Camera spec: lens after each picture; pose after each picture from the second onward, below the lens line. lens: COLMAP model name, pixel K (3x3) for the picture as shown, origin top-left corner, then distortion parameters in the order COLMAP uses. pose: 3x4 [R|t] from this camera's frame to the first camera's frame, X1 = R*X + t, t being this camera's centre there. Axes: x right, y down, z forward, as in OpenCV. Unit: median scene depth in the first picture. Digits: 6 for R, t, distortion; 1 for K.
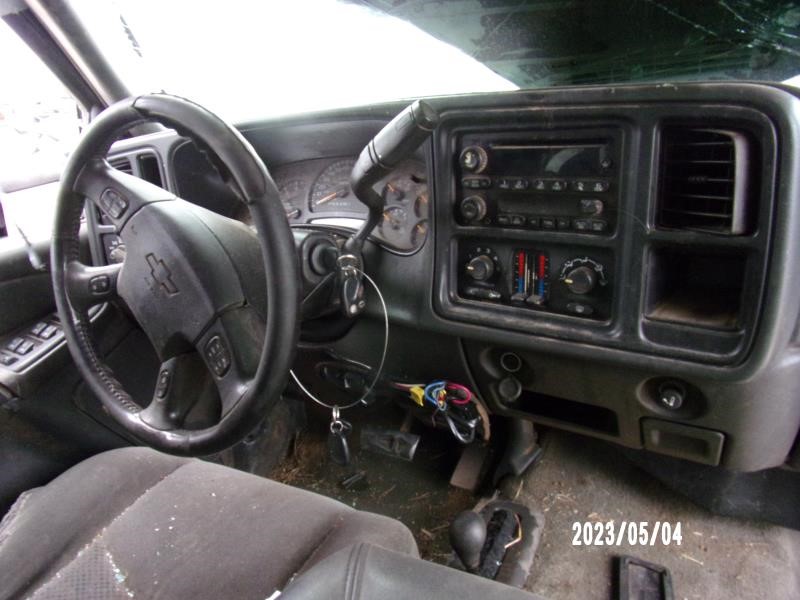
lens RADIAL K [[576.7, 0, 381.7], [0, 576.7, 302.7], [0, 0, 1]] dist [-0.010473, -0.005180]
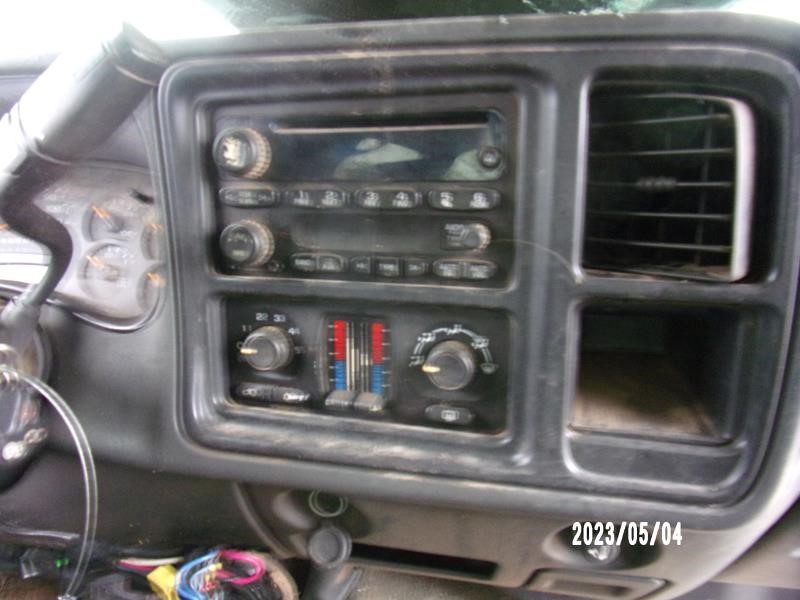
lens RADIAL K [[576.7, 0, 381.7], [0, 576.7, 302.7], [0, 0, 1]] dist [-0.010473, -0.005180]
pose [[0.918063, -0.055617, 0.392515, 0.062735], [0.079586, 0.995810, -0.045046, -0.077126], [-0.388365, 0.072594, 0.918642, 0.480359]]
